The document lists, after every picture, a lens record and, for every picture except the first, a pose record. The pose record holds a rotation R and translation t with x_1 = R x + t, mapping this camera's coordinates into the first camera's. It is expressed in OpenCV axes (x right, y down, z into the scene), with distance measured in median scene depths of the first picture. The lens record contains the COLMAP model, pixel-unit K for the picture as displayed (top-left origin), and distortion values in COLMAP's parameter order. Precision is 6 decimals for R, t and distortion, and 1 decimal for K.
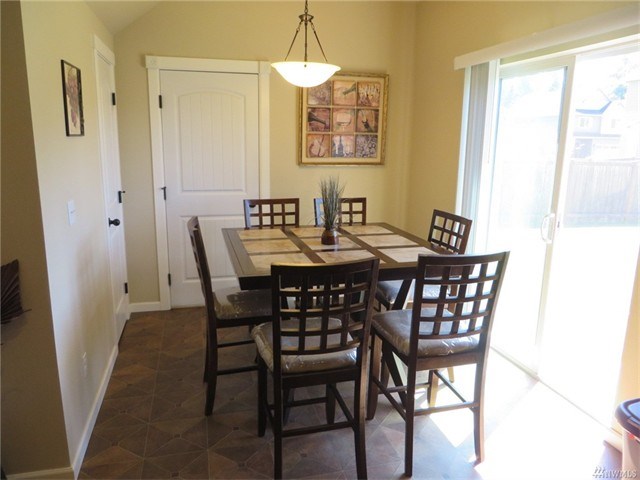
lens RADIAL K [[473.5, 0, 320.0], [0, 473.5, 240.0], [0, 0, 1]] dist [-0.016508, -0.003907]
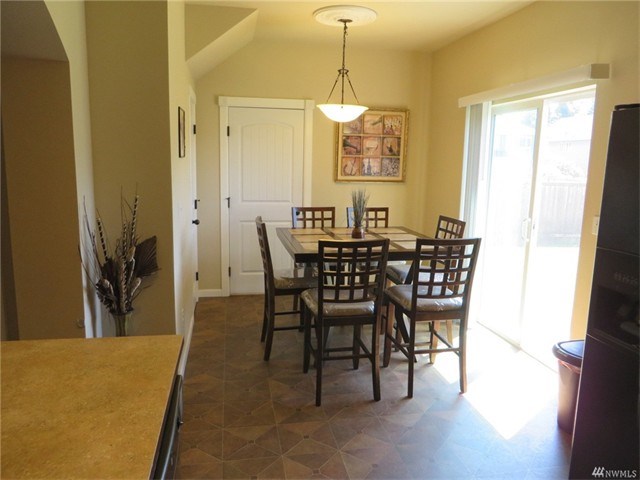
lens RADIAL K [[473.5, 0, 320.0], [0, 473.5, 240.0], [0, 0, 1]] dist [-0.016508, -0.003907]
pose [[0.997553, 0.017466, -0.067697, 0.003981], [-0.020528, 0.998785, -0.044811, 0.069042], [0.066832, 0.046091, 0.996699, -0.314797]]
